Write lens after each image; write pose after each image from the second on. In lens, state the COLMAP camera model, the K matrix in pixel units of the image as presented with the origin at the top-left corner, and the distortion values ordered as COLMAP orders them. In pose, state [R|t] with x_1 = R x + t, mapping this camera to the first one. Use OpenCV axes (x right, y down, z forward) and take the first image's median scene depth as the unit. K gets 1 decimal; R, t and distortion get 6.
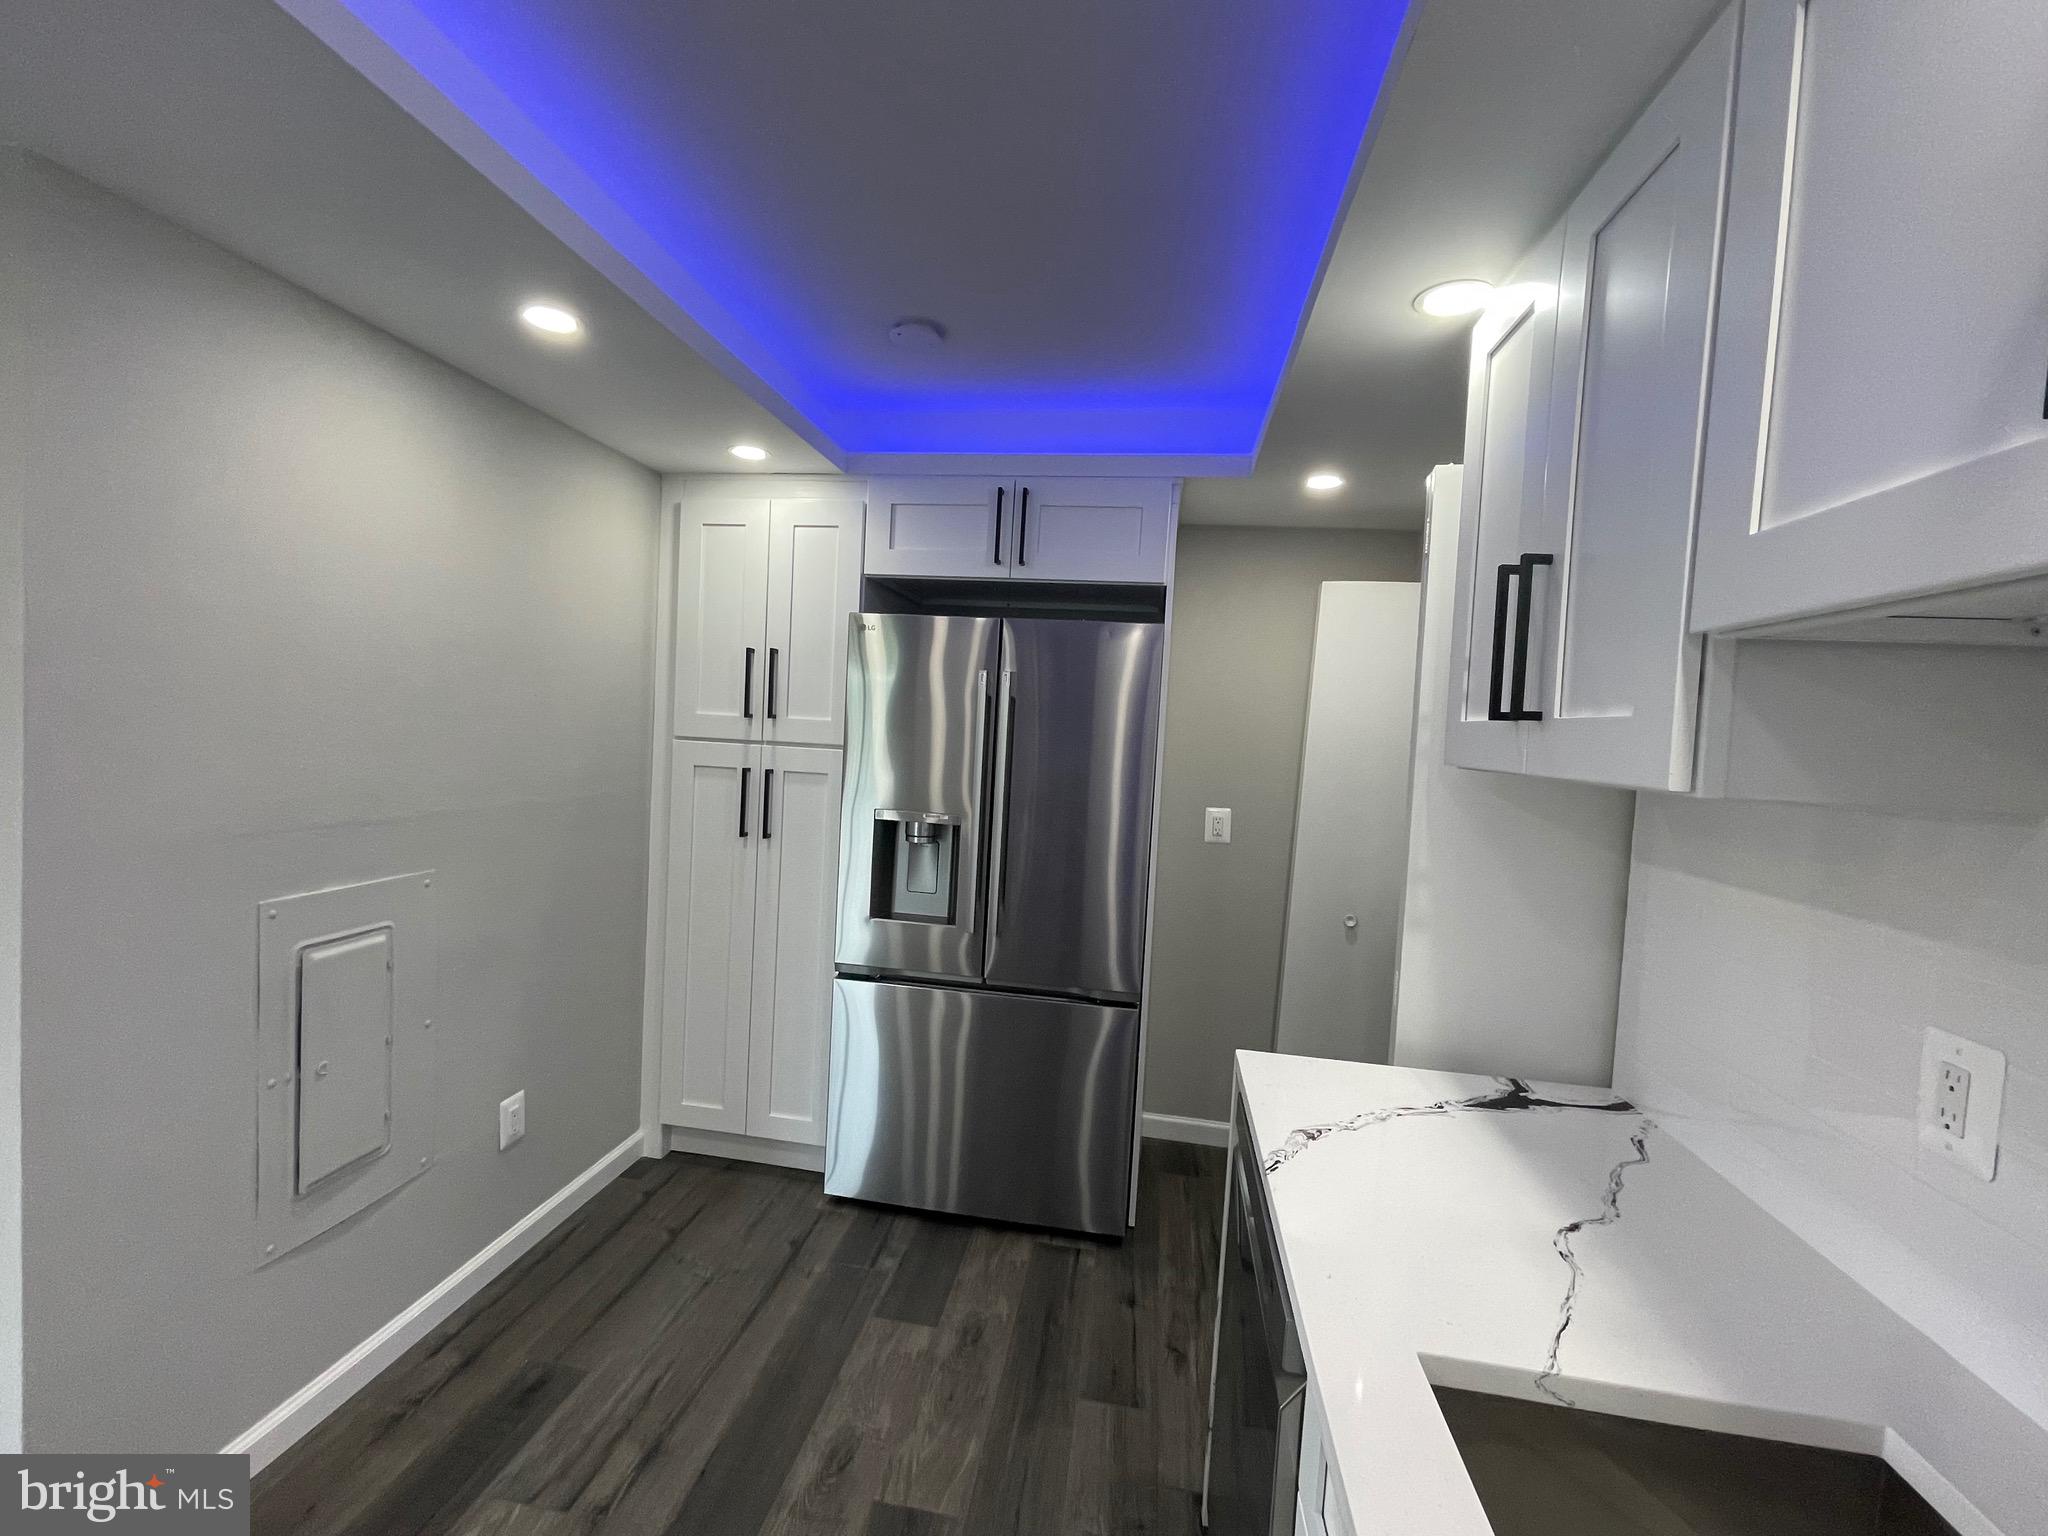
lens RADIAL K [[864.6, 0, 1023.6], [0, 864.6, 772.5], [0, 0, 1]] dist [-0.004549, 0.001988]
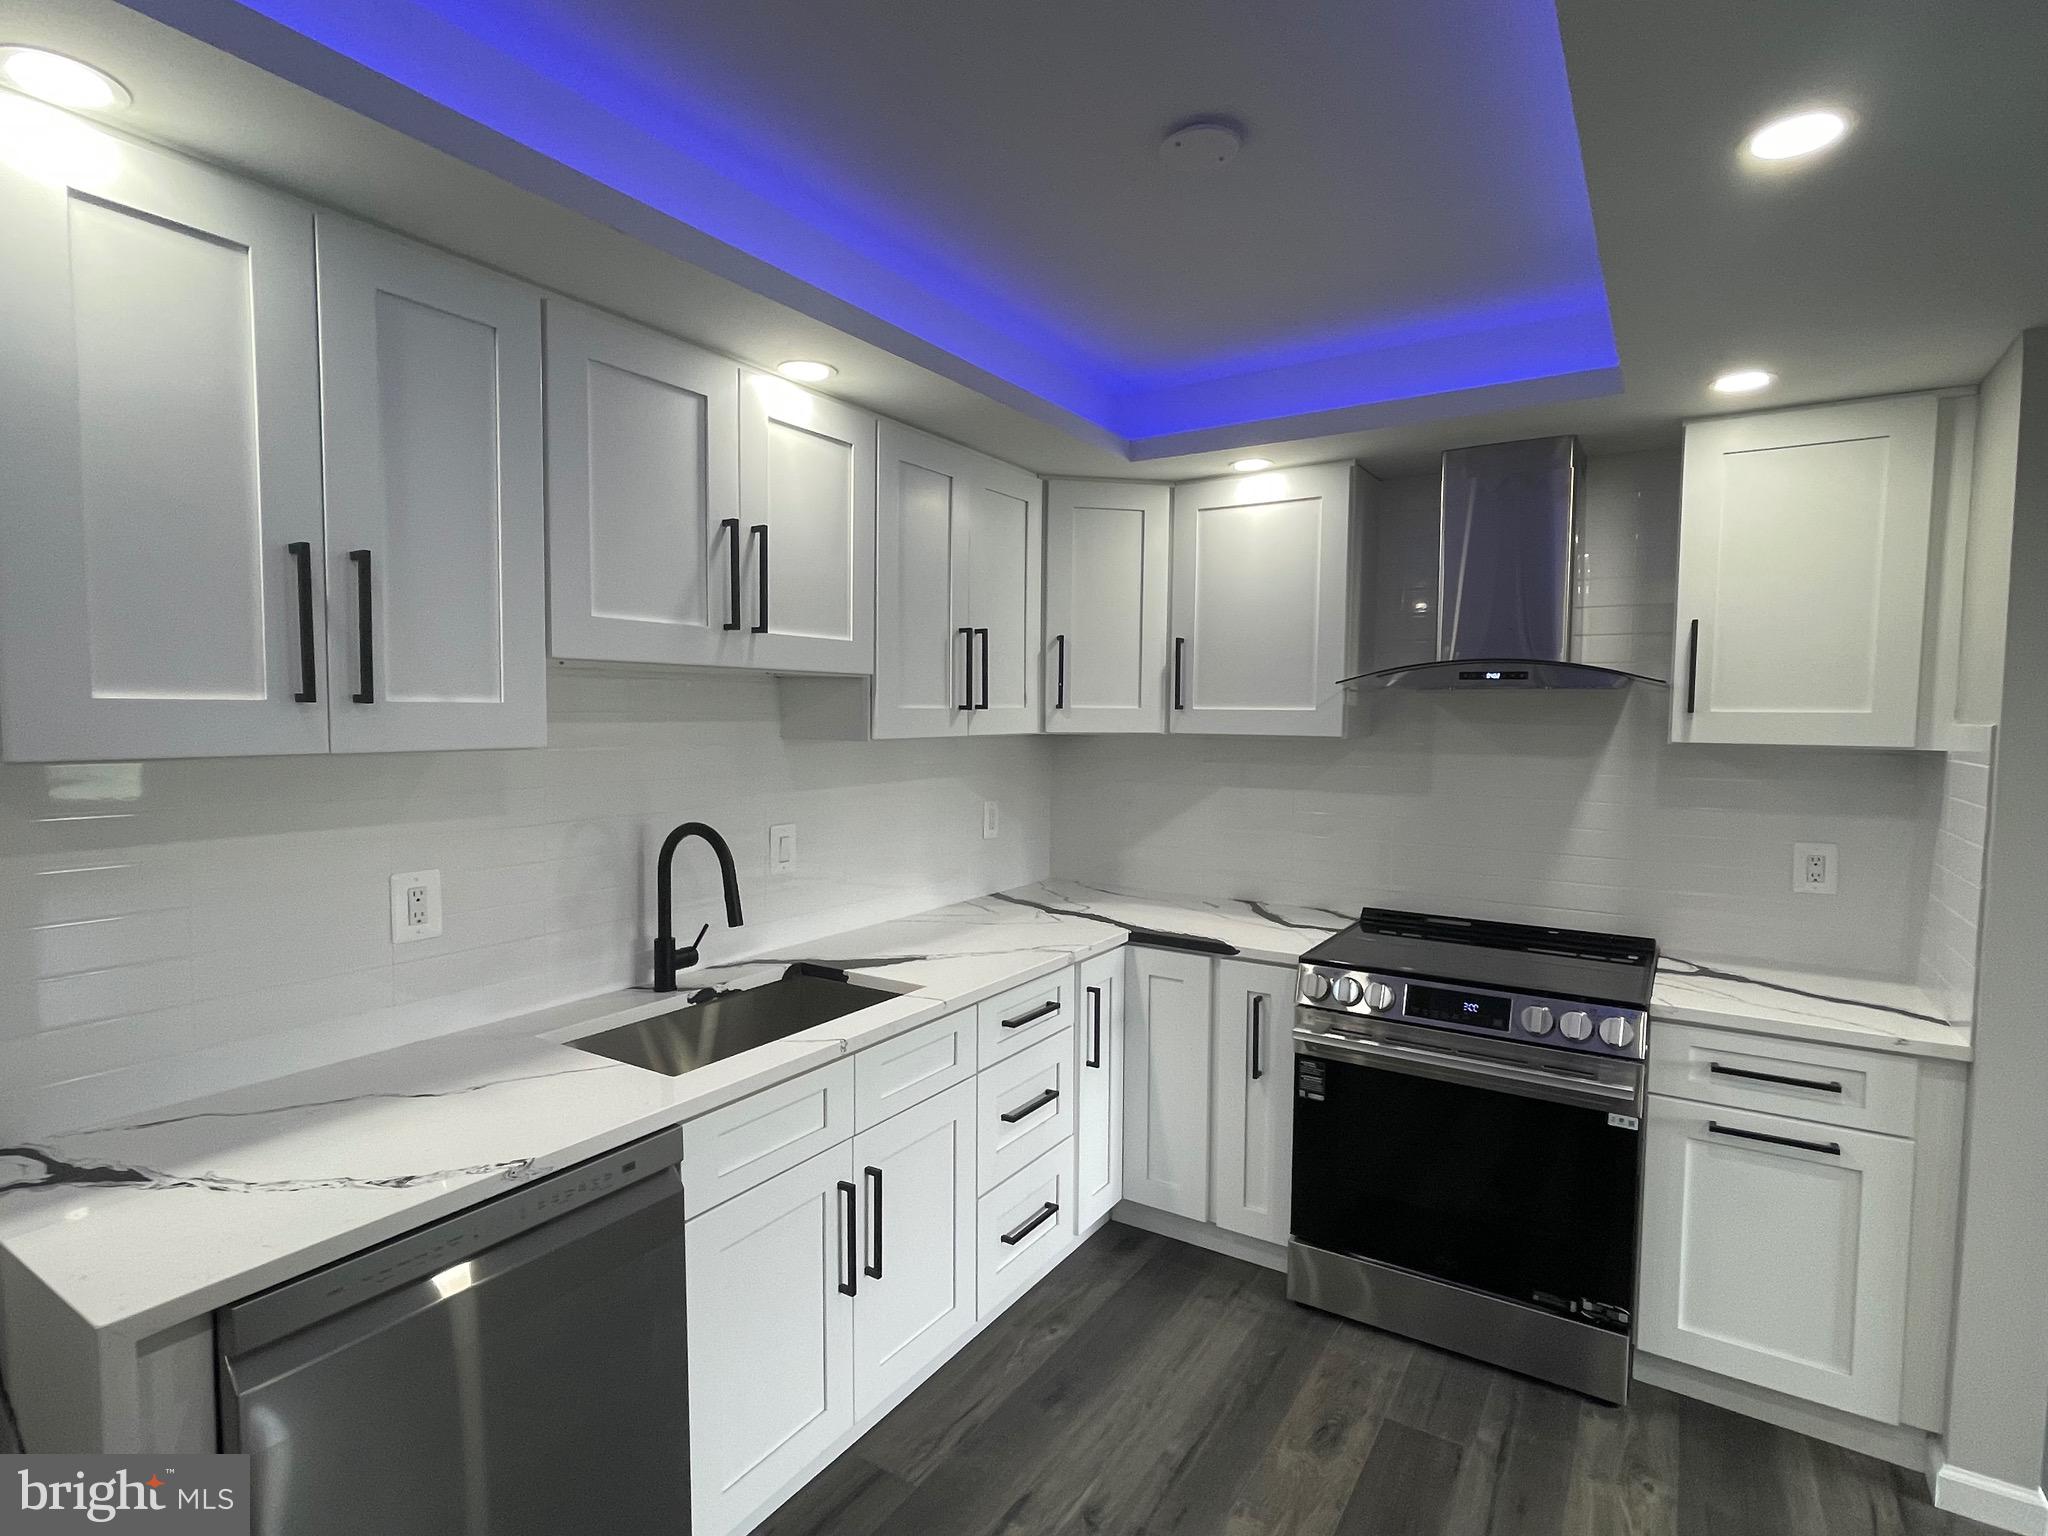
lens RADIAL K [[1025.3, 0, 1008.5], [0, 1025.3, 779.1], [0, 0, 1]] dist [-0.007603, 0.003852]
pose [[-0.908906, -0.087938, 0.407623, -0.342693], [-0.035849, 0.990370, 0.133722, -0.082259], [-0.415457, 0.106928, -0.903306, 0.906384]]
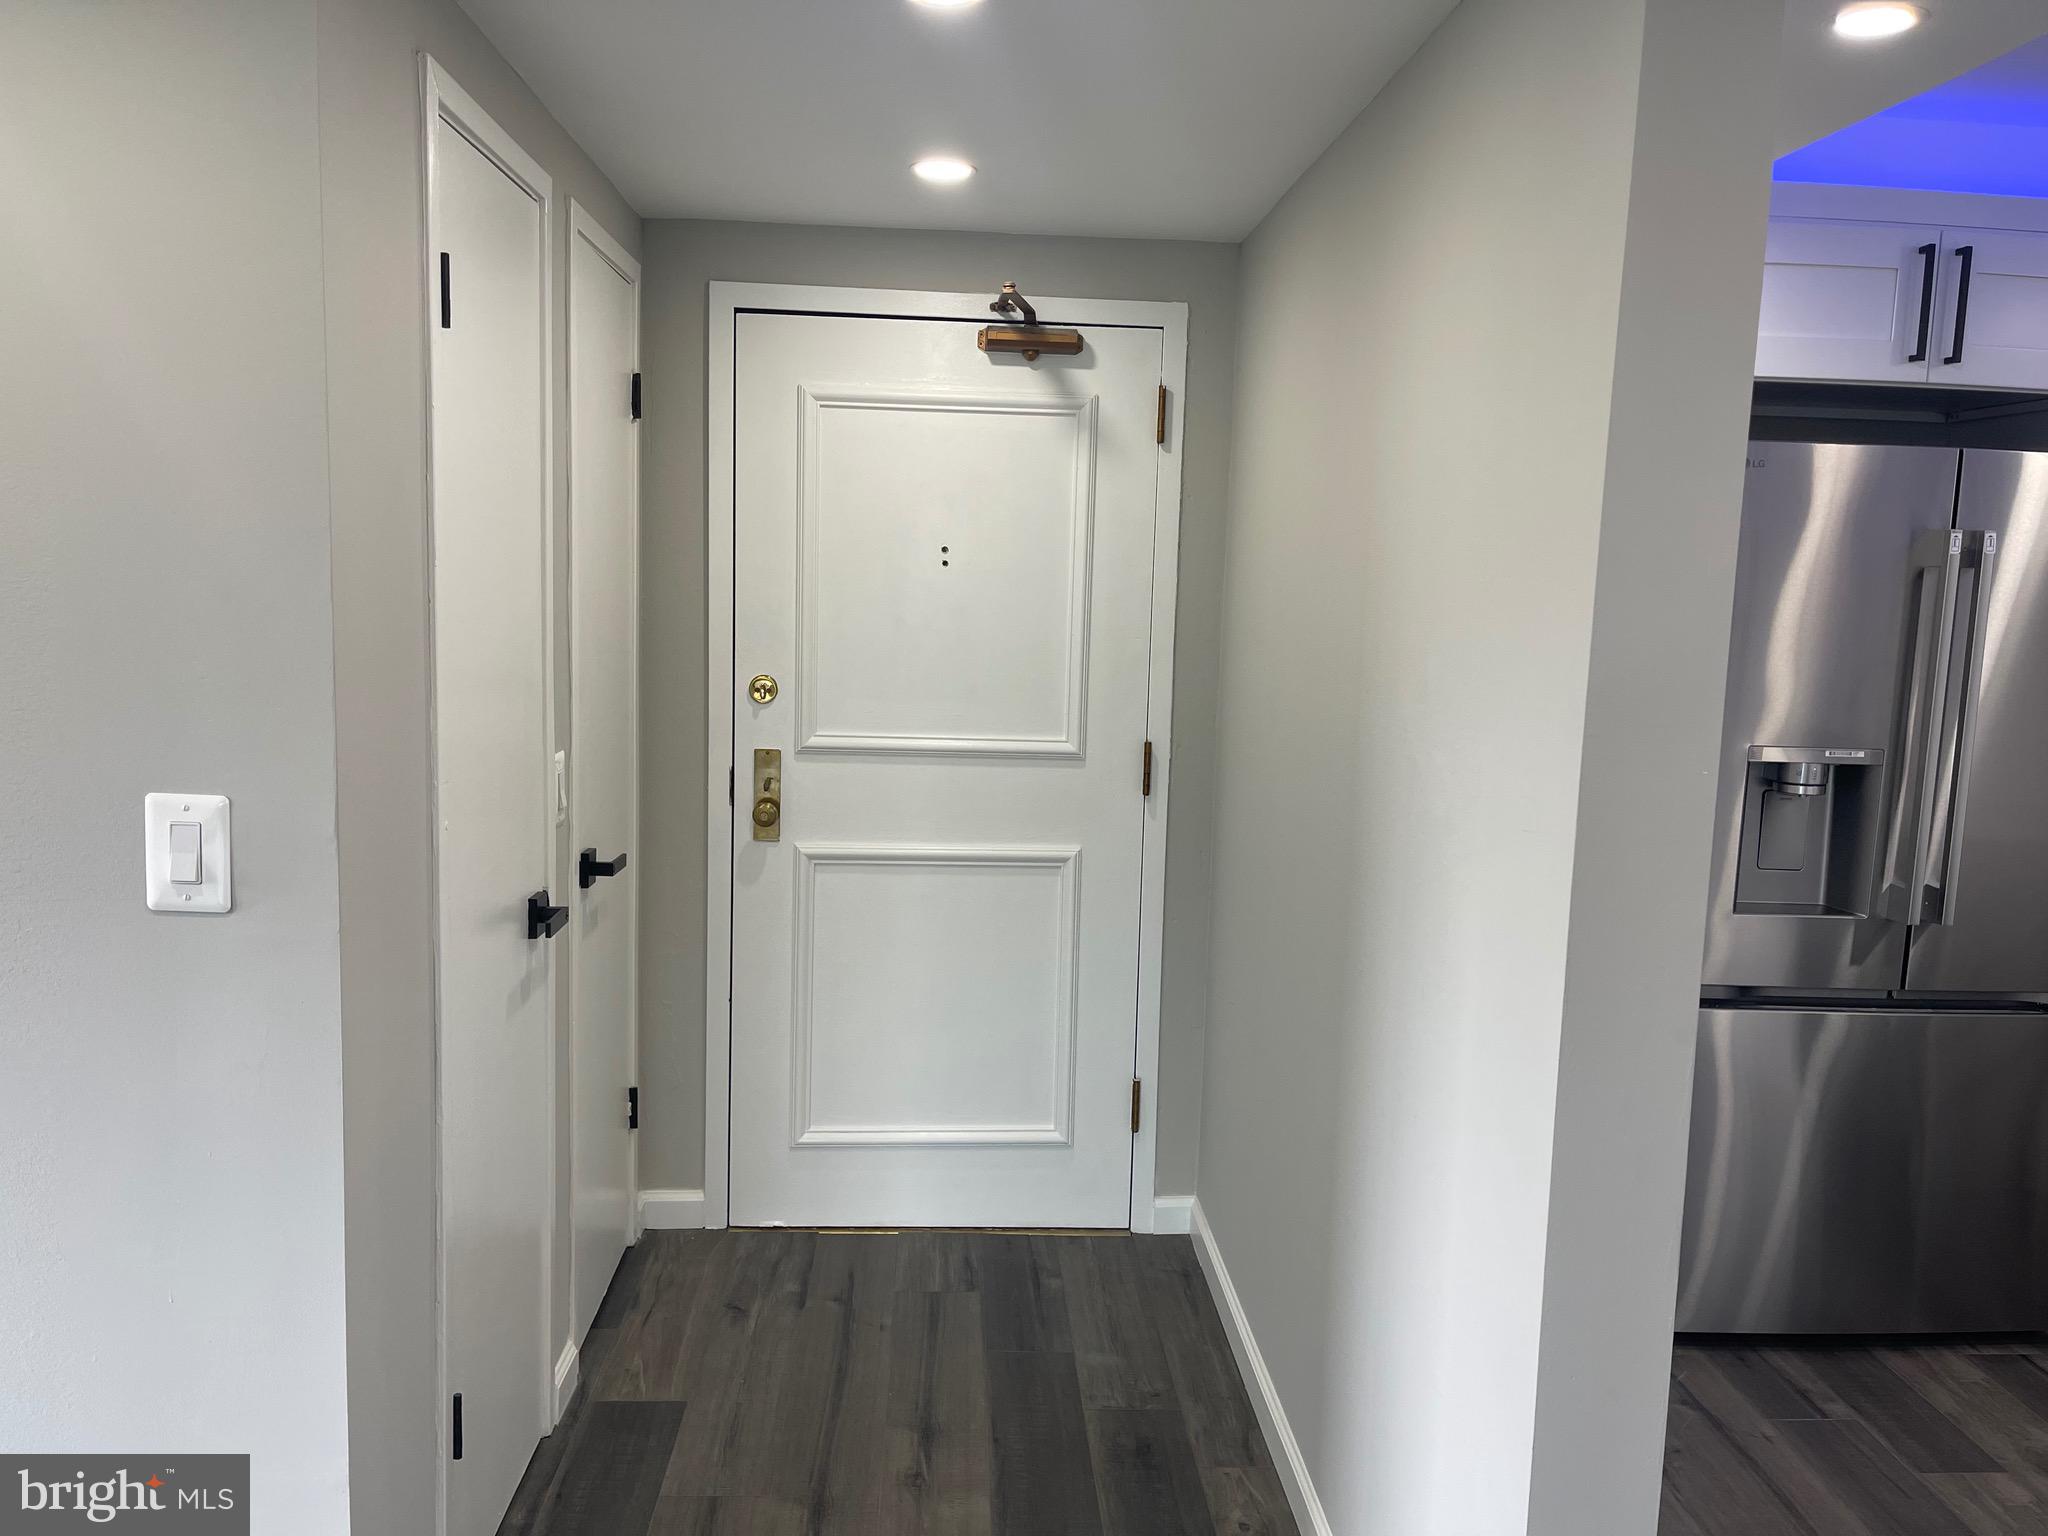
lens RADIAL K [[1564.1, 0, 1032.6], [0, 1564.1, 758.0], [0, 0, 1]] dist [0.066035, -0.091541]
pose [[0.980813, -0.050956, 0.188172, -1.014645], [0.035748, 0.995879, 0.083347, -0.073716], [-0.191644, -0.075021, 0.978593, -0.067038]]
